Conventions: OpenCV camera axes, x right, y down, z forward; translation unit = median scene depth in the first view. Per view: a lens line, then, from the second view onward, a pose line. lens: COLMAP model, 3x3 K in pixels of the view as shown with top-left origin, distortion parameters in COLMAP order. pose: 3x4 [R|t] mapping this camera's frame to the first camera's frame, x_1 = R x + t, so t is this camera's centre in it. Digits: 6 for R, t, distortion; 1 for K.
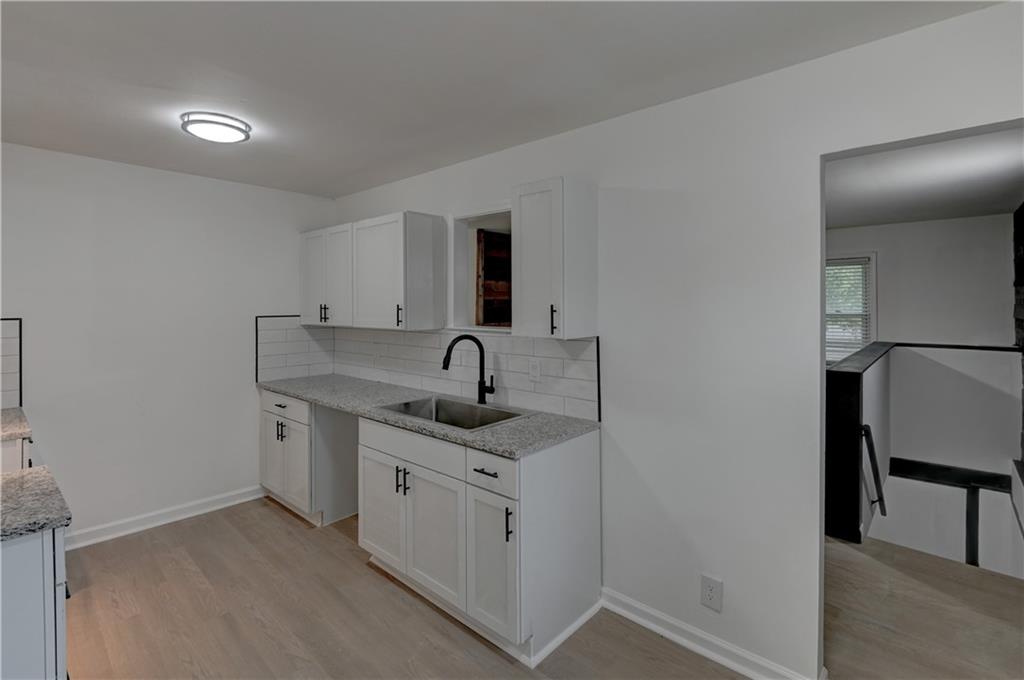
lens RADIAL K [[477.0, 0, 495.7], [0, 477.0, 303.7], [0, 0, 1]] dist [-0.001225, 0.000543]
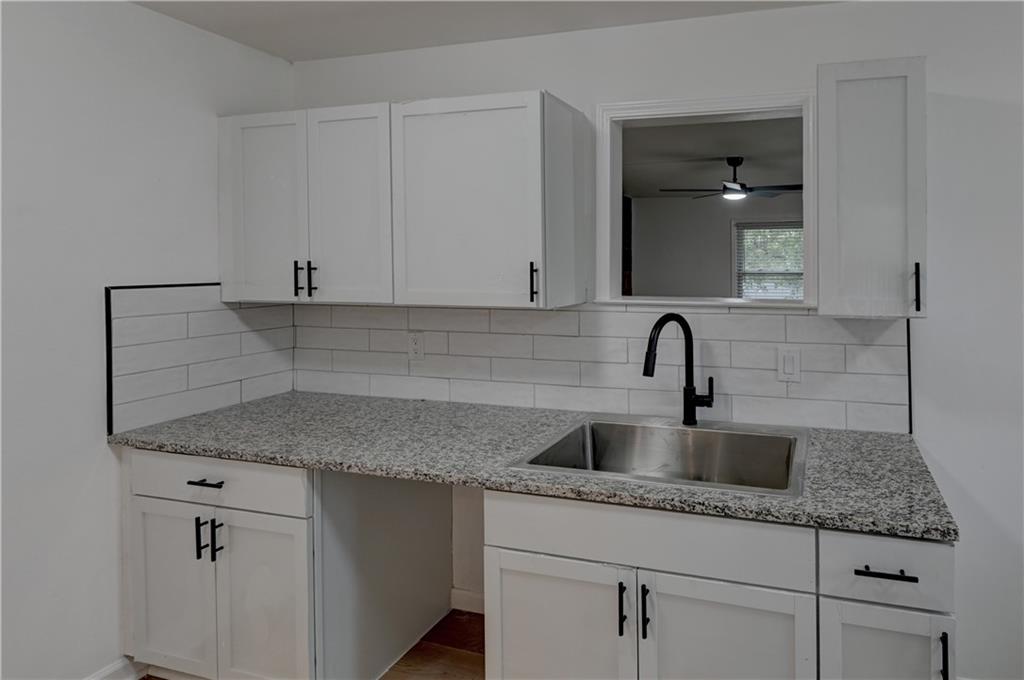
lens RADIAL K [[490.8, 0, 622.3], [0, 490.8, 267.5], [0, 0, 1]] dist [0.000734, -0.000393]
pose [[0.874691, -0.000314, 0.484681, -0.381327], [-0.004313, 0.999955, 0.008432, 0.003424], [-0.484662, -0.009466, 0.874650, 0.461064]]
